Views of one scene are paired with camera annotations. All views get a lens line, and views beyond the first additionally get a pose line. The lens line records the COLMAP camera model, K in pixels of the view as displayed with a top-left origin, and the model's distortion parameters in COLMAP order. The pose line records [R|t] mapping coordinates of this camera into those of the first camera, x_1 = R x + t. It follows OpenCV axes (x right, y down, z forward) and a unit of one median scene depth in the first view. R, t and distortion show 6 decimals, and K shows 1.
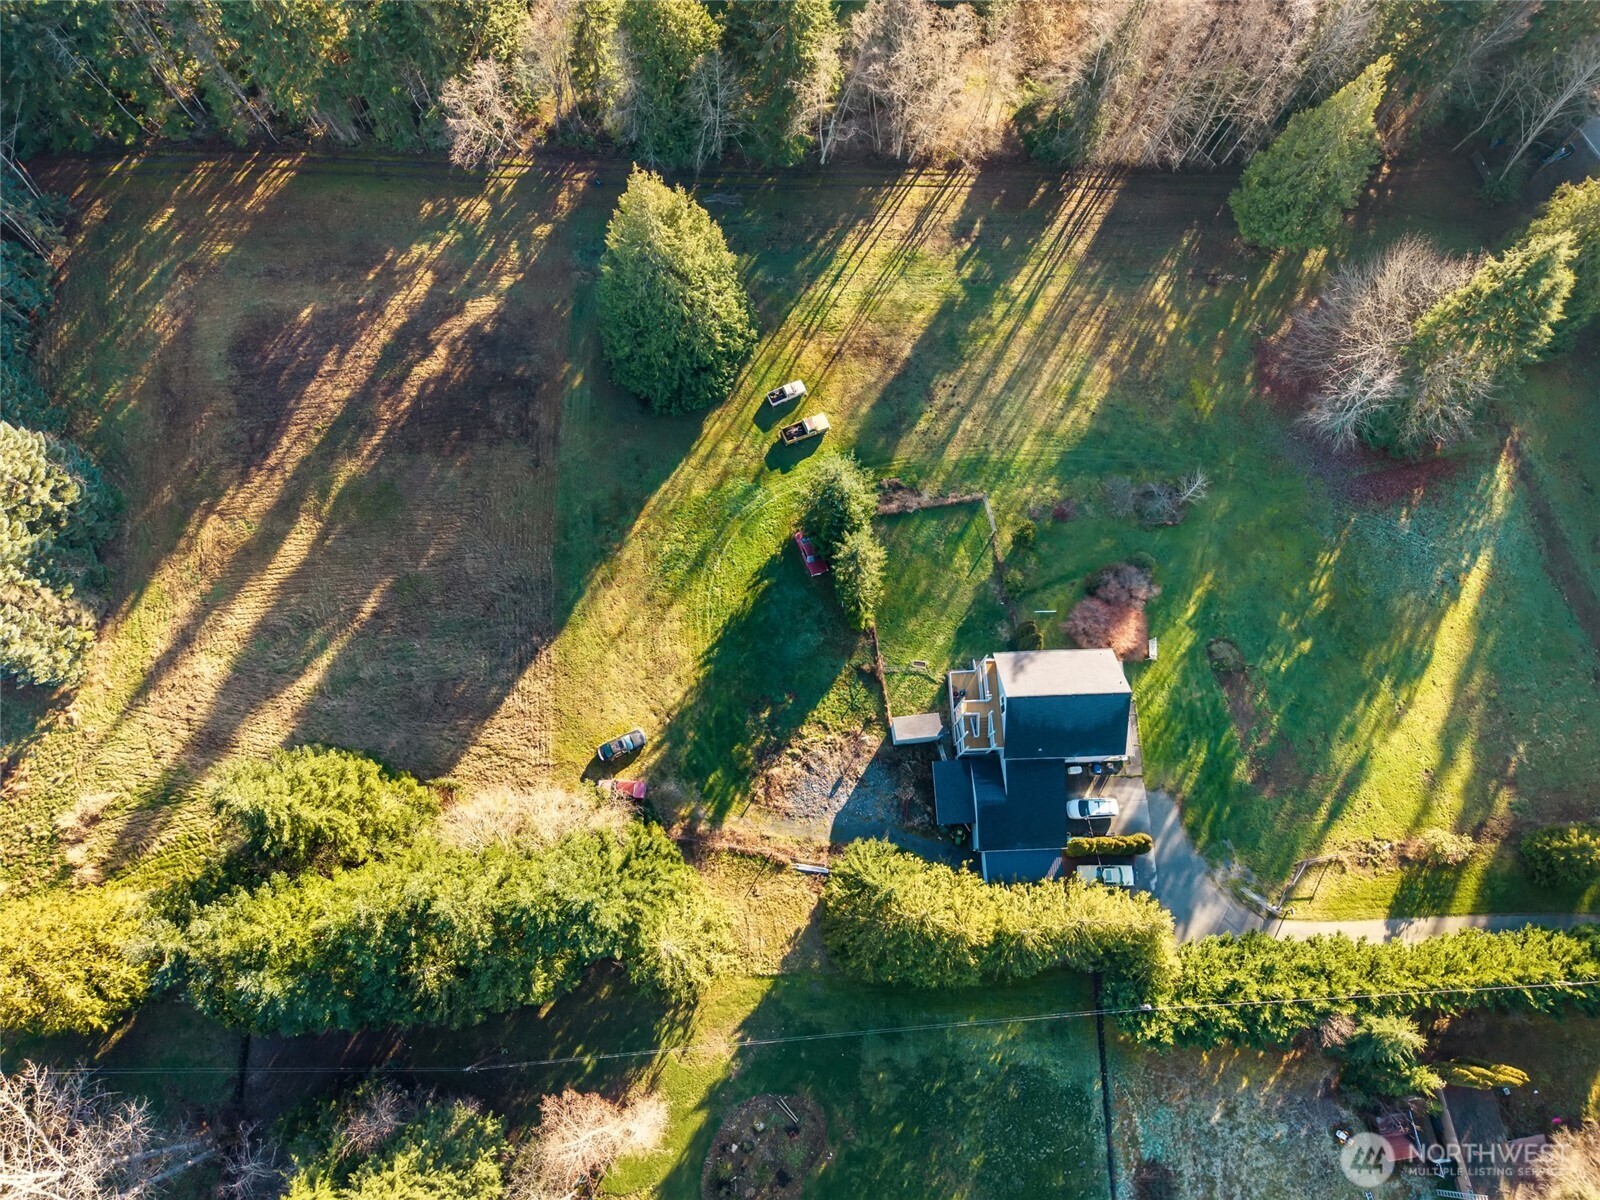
lens RADIAL K [[1083.5, 0, 801.1], [0, 1083.5, 598.0], [0, 0, 1]] dist [0.045635, -0.049422]
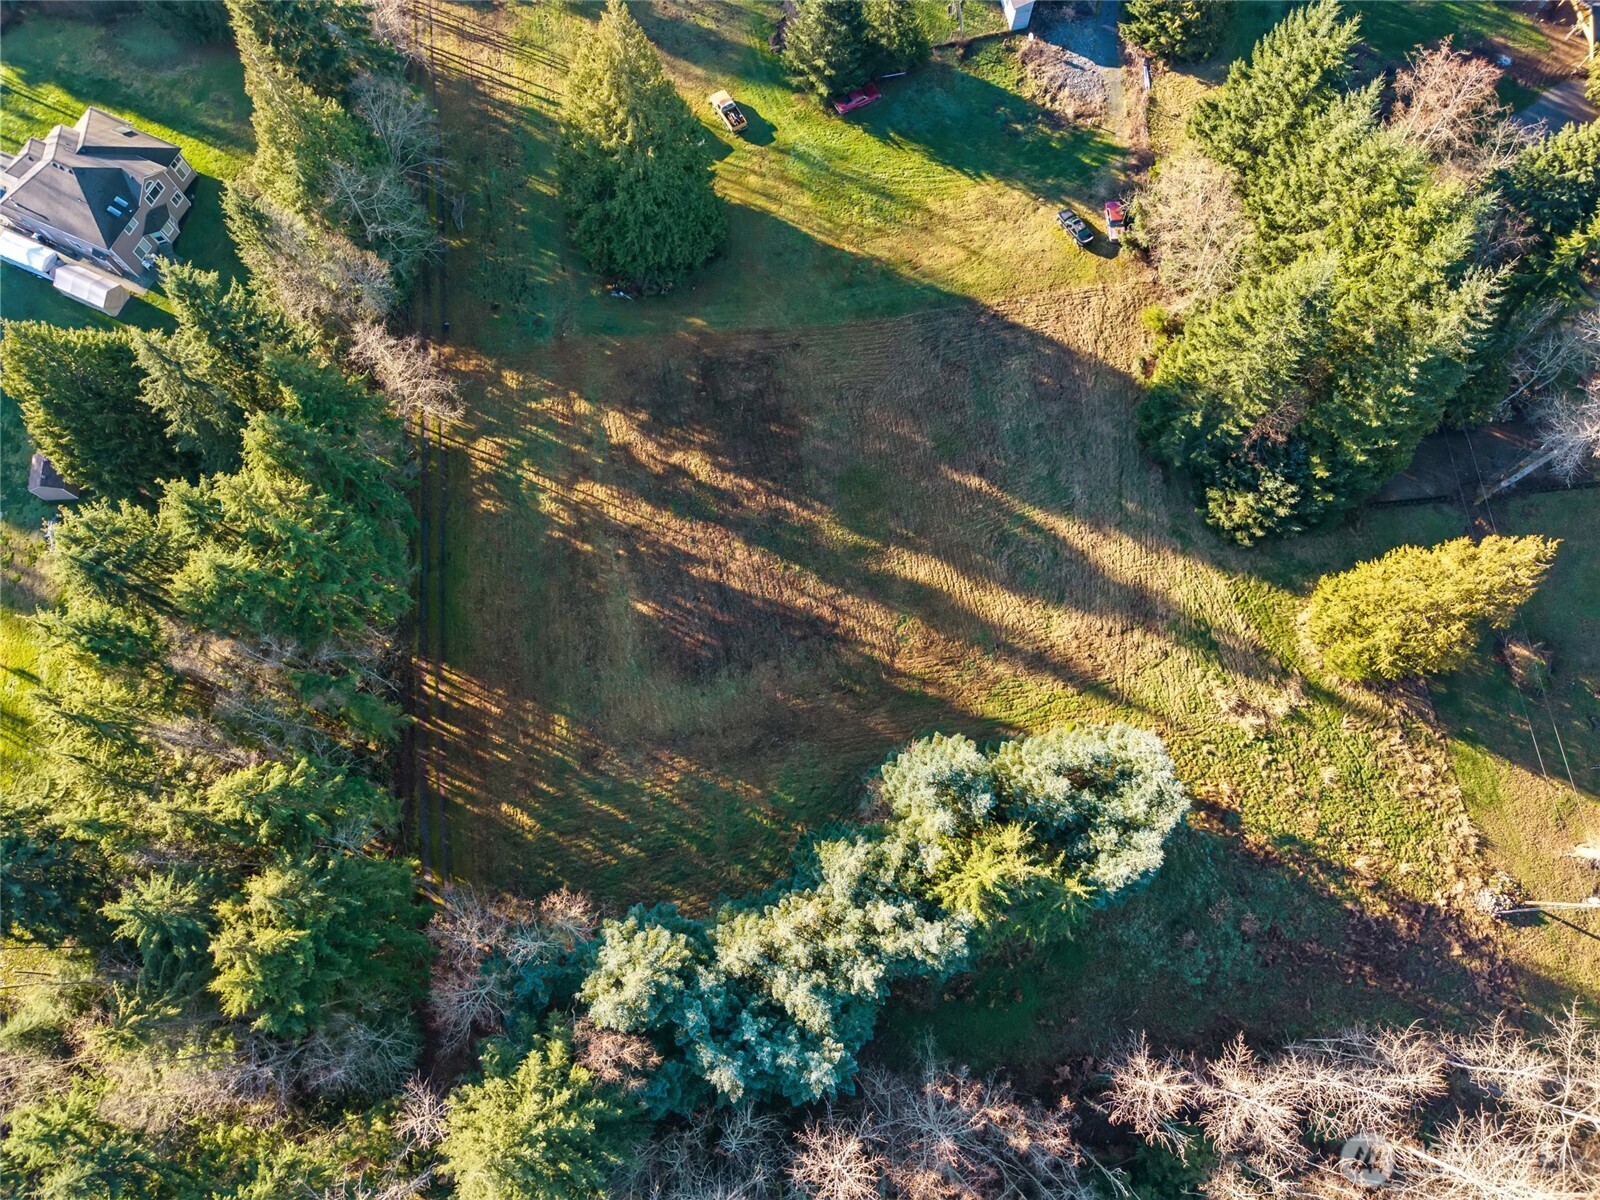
lens RADIAL K [[1083.5, 0, 801.1], [0, 1083.5, 598.0], [0, 0, 1]] dist [0.045635, -0.049422]
pose [[-0.108378, -0.955759, 0.273458, -0.746951], [0.945900, -0.014521, 0.324132, -0.451195], [-0.305822, 0.293793, 0.905626, 0.215913]]
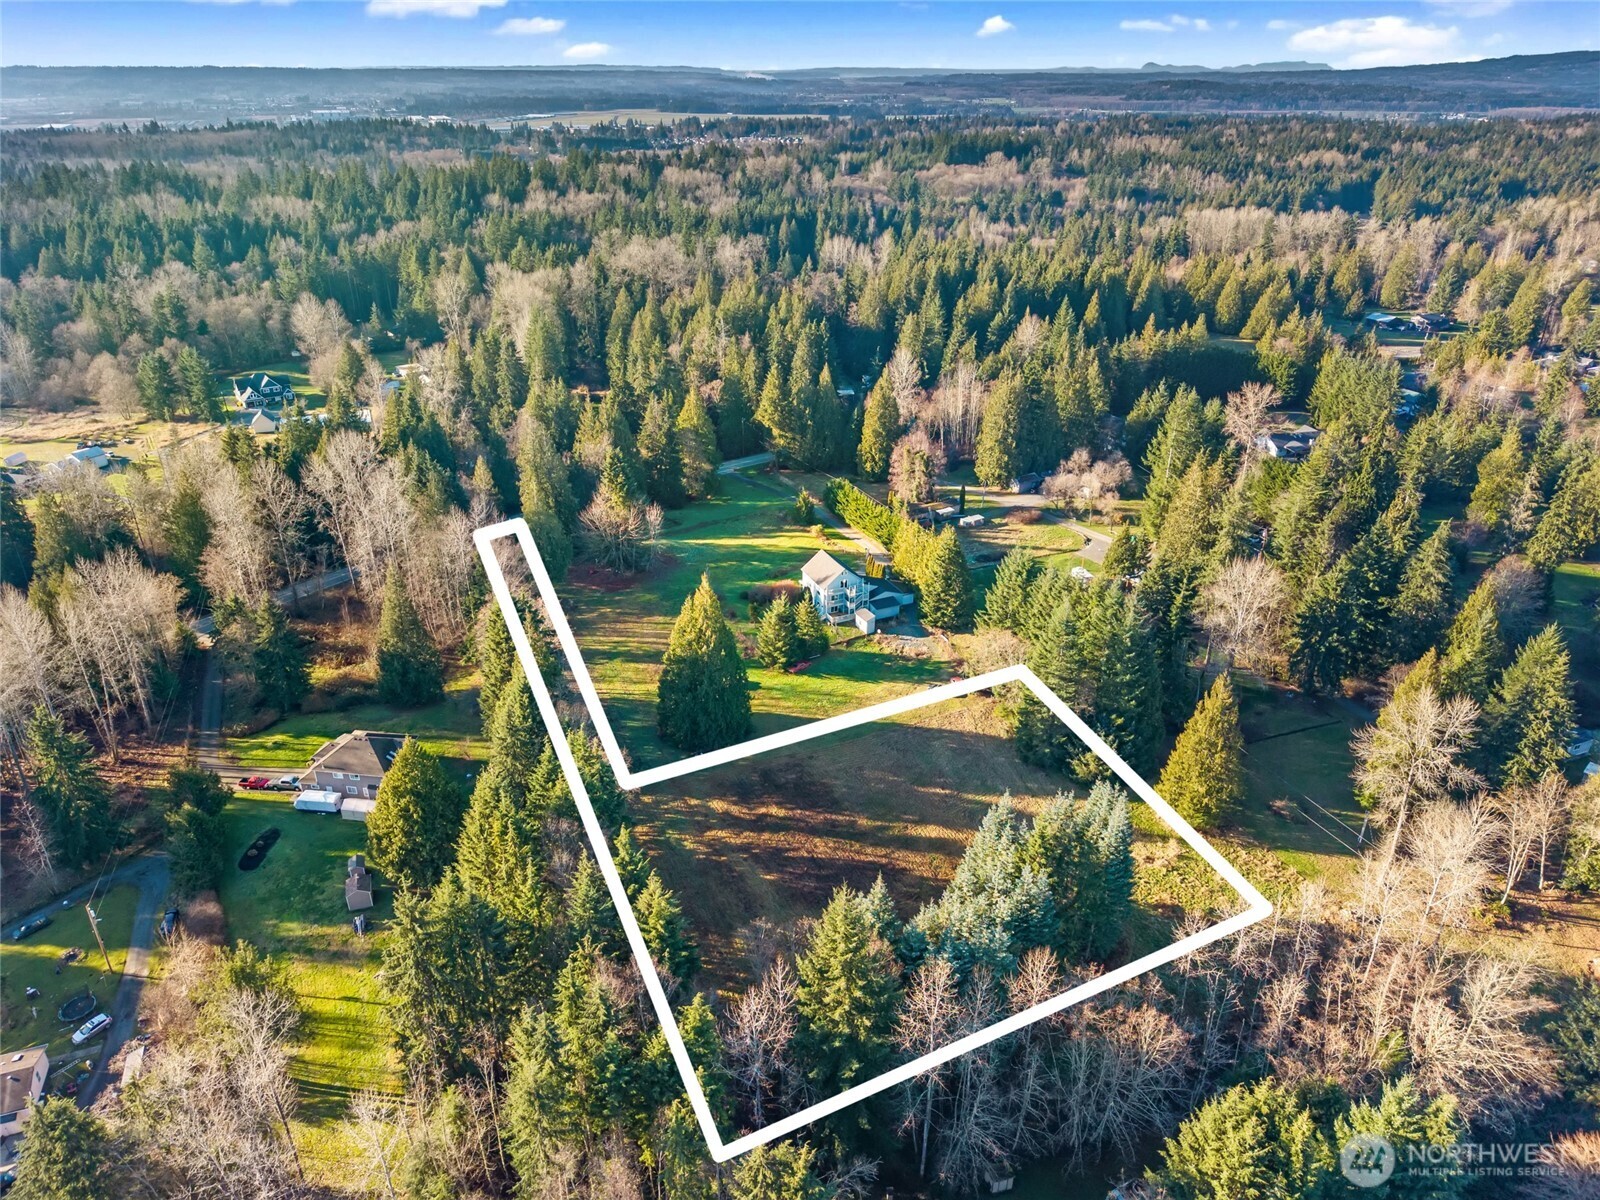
lens RADIAL K [[1073.1, 0, 800.0], [0, 1073.1, 600.0], [0, 0, 1]] dist [0.030940, -0.024983]
pose [[-0.375242, -0.431464, 0.820385, -1.489186], [0.883743, 0.100467, 0.457060, -0.916131], [-0.279626, 0.896518, 0.343604, 0.274194]]
